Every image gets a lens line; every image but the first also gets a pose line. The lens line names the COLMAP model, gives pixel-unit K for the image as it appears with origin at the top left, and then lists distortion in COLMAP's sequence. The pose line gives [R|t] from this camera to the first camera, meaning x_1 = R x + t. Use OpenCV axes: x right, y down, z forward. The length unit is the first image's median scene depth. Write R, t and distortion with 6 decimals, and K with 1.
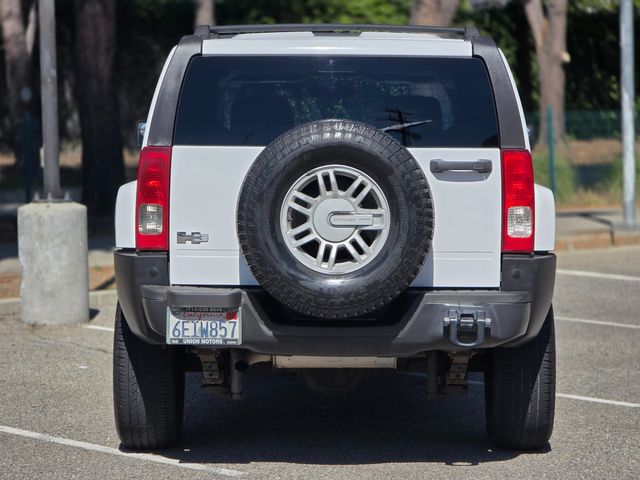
lens RADIAL K [[1997.2, 0, 320.0], [0, 1997.2, 240.0], [0, 0, 1]] dist [0.286756, 1.995709]
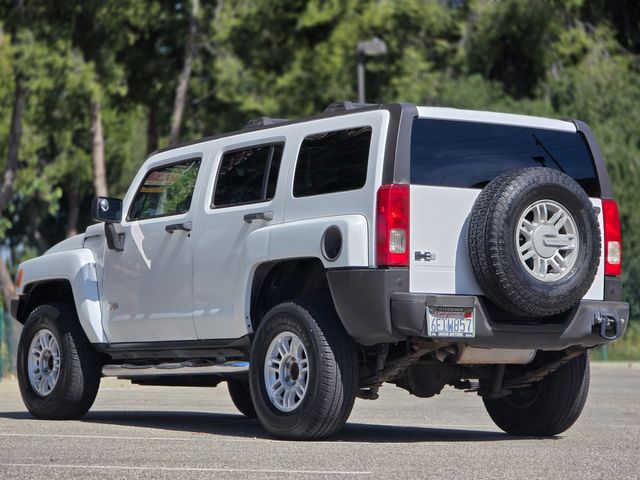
lens RADIAL K [[1997.2, 0, 320.0], [0, 1997.2, 240.0], [0, 0, 1]] dist [0.286756, 1.995709]
pose [[0.821834, 0.034736, 0.568667, -0.862692], [0.031351, 0.993870, -0.106016, 0.124280], [-0.568863, 0.104956, 0.815708, -0.009683]]
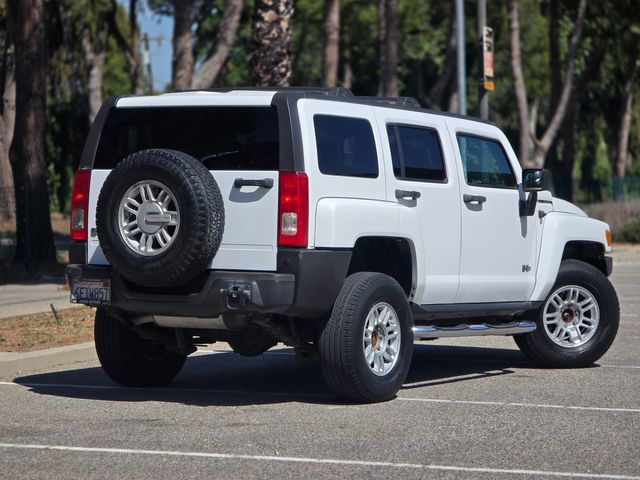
lens RADIAL K [[1997.2, 0, 320.0], [0, 1997.2, 240.0], [0, 0, 1]] dist [0.286756, 1.995709]
pose [[0.851689, 0.014953, -0.523834, 0.852398], [-0.043657, 0.998143, -0.042488, 0.060616], [0.522226, 0.059055, 0.850760, -0.162449]]
